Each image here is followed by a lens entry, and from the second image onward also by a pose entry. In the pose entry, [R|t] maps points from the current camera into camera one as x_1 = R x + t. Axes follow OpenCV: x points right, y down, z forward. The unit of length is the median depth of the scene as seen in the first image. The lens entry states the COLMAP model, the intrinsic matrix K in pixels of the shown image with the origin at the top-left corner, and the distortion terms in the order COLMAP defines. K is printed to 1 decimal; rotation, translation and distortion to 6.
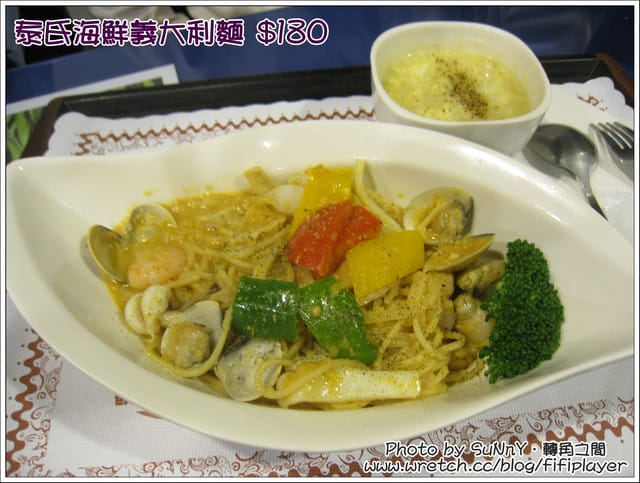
lens RADIAL K [[516.4, 0, 351.9], [0, 516.4, 241.7], [0, 0, 1]] dist [-0.108850, 0.012870]
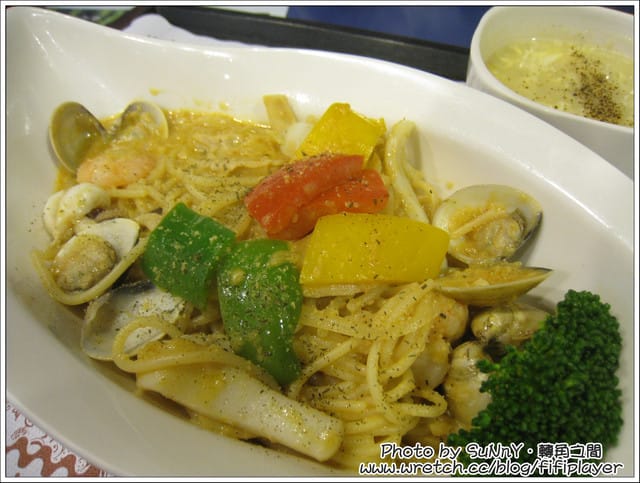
lens RADIAL K [[516.4, 0, 351.9], [0, 516.4, 241.7], [0, 0, 1]] dist [-0.108850, 0.012870]
pose [[0.914479, 0.323574, -0.242957, 0.198414], [-0.339077, 0.940459, -0.023750, 0.051874], [0.220806, 0.104100, 0.969746, 0.346154]]
